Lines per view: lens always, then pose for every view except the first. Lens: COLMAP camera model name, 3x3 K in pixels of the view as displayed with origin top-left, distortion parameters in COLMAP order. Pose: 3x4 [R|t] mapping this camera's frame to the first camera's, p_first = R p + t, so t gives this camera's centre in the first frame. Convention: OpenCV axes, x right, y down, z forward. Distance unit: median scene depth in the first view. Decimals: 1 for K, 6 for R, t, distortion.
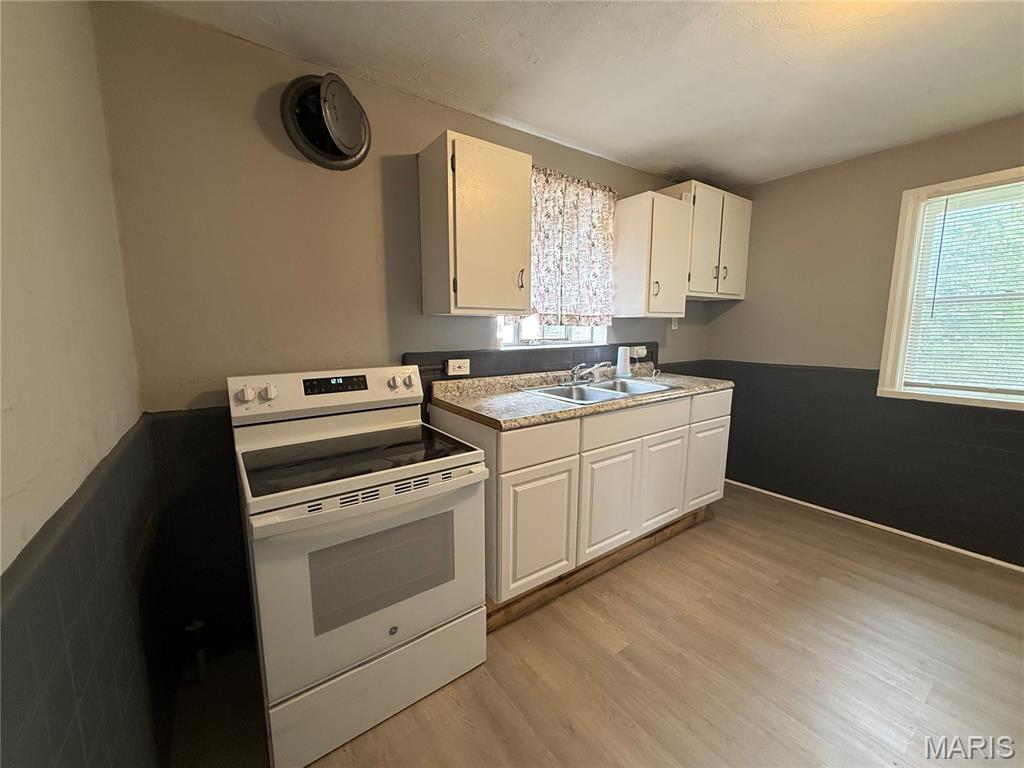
lens RADIAL K [[406.8, 0, 522.1], [0, 406.8, 383.6], [0, 0, 1]] dist [-0.003305, 0.000760]
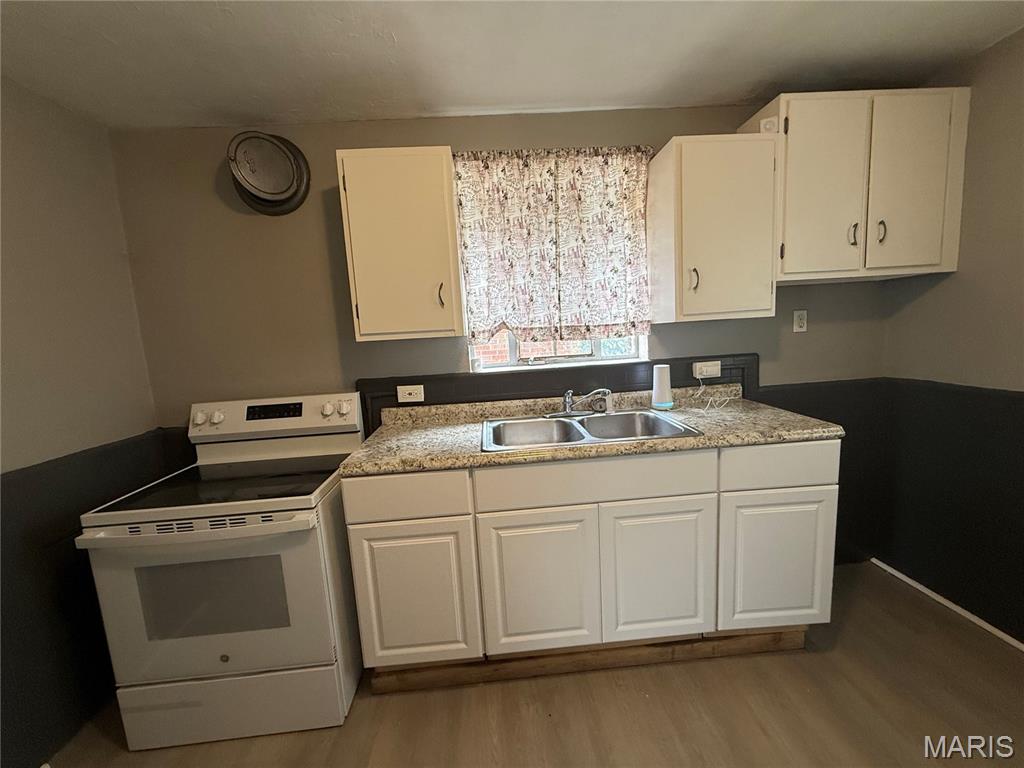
lens RADIAL K [[406.8, 0, 512.2], [0, 406.8, 385.3], [0, 0, 1]] dist [-0.003305, 0.000760]
pose [[0.839301, 0.021517, -0.543242, 0.510085], [-0.019884, 0.999763, 0.008878, -0.067720], [0.543304, 0.003351, 0.839529, 0.318371]]
